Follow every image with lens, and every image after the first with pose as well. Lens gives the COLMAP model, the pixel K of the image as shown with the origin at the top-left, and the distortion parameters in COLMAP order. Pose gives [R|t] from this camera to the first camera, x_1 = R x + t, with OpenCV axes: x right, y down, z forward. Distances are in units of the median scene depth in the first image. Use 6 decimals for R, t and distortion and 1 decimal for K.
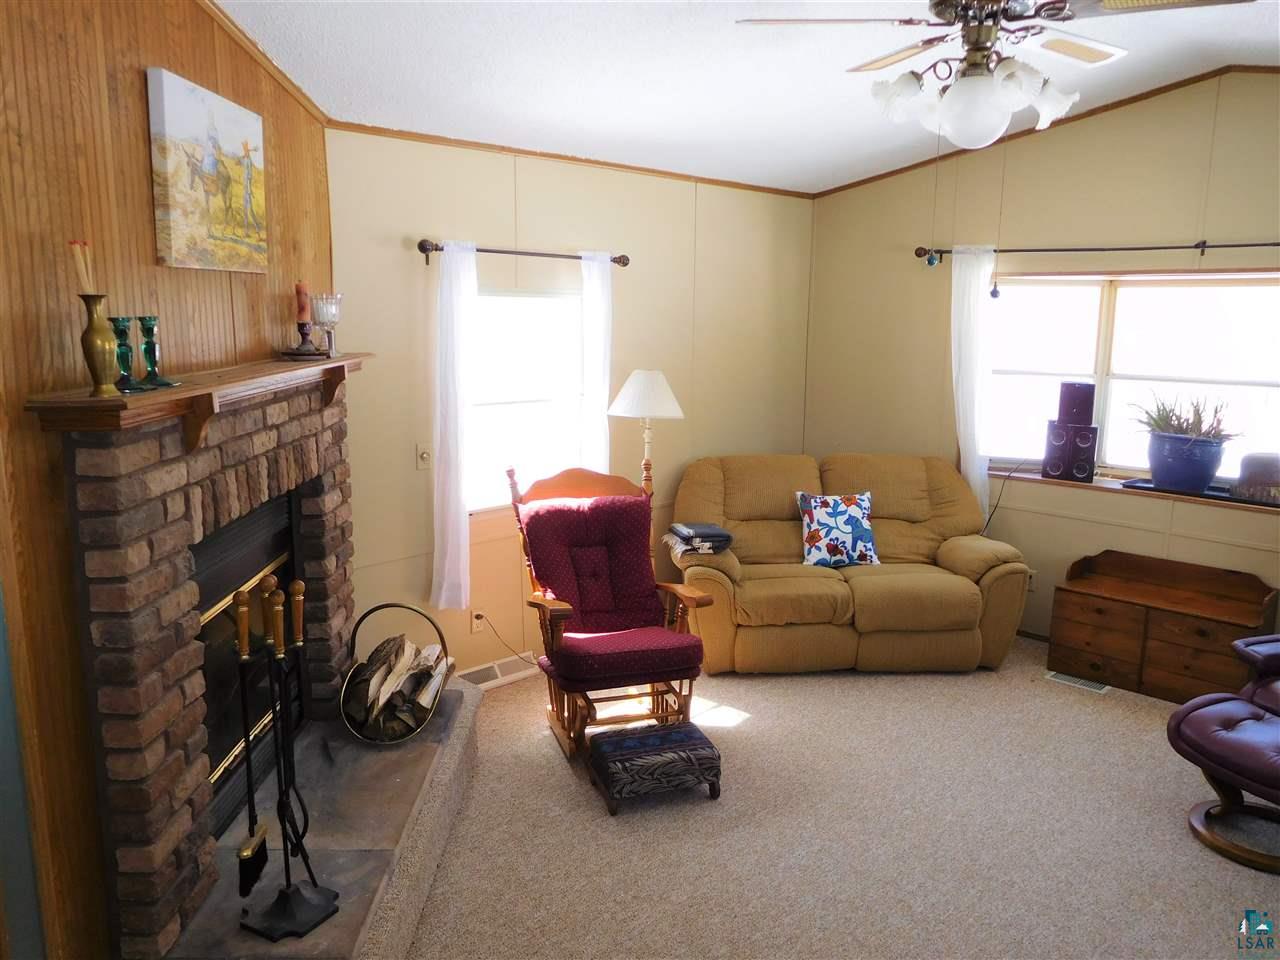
lens RADIAL K [[953.7, 0, 640.0], [0, 953.7, 480.0], [0, 0, 1]] dist [-0.014038, 0.003916]
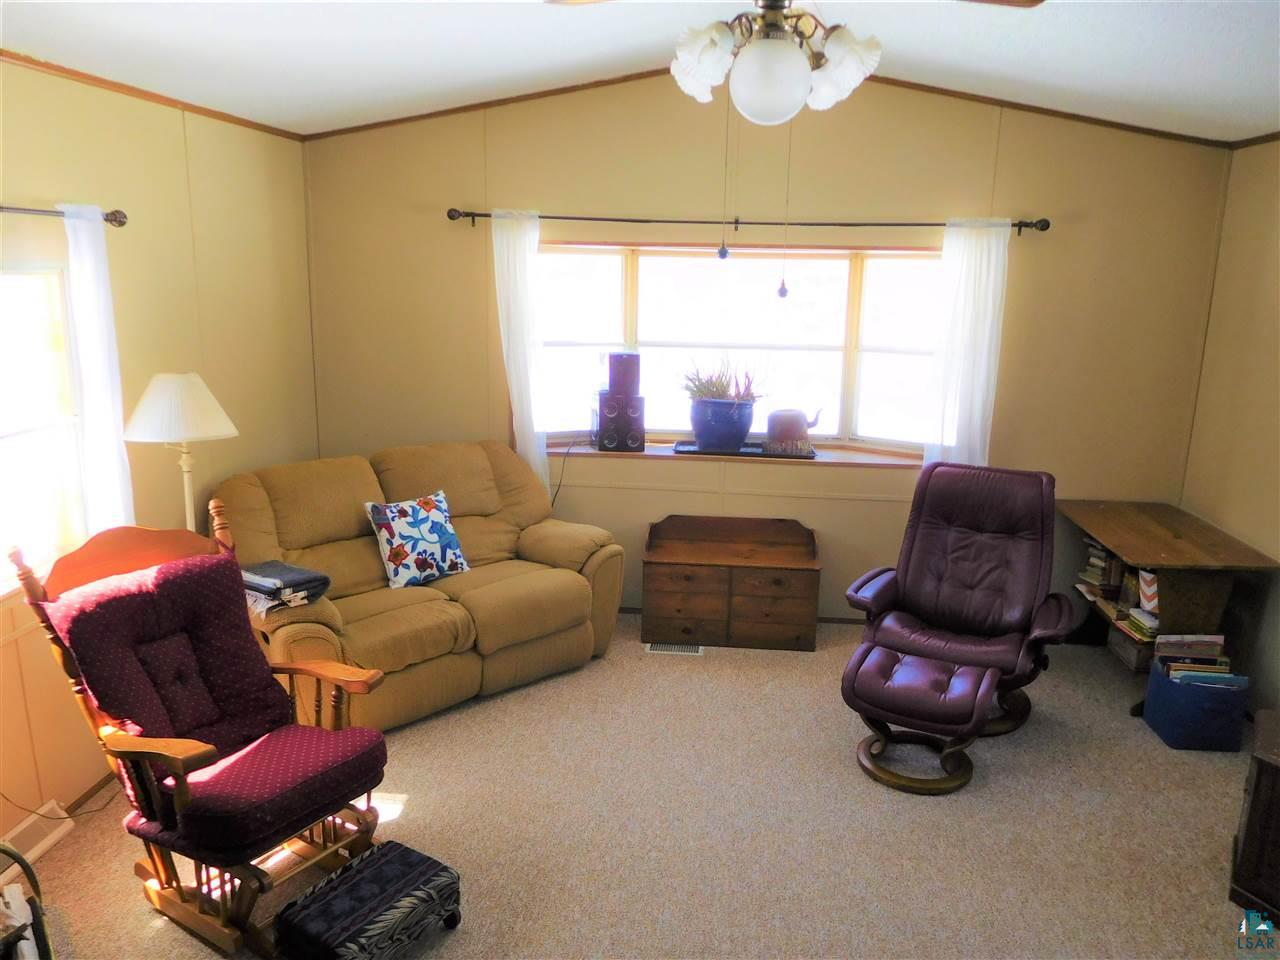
lens RADIAL K [[953.7, 0, 640.0], [0, 953.7, 480.0], [0, 0, 1]] dist [-0.014038, 0.003916]
pose [[0.773461, -0.137033, 0.618853, -0.175090], [0.099768, 0.990500, 0.094635, -0.067345], [-0.625942, -0.011455, 0.779785, 0.216316]]
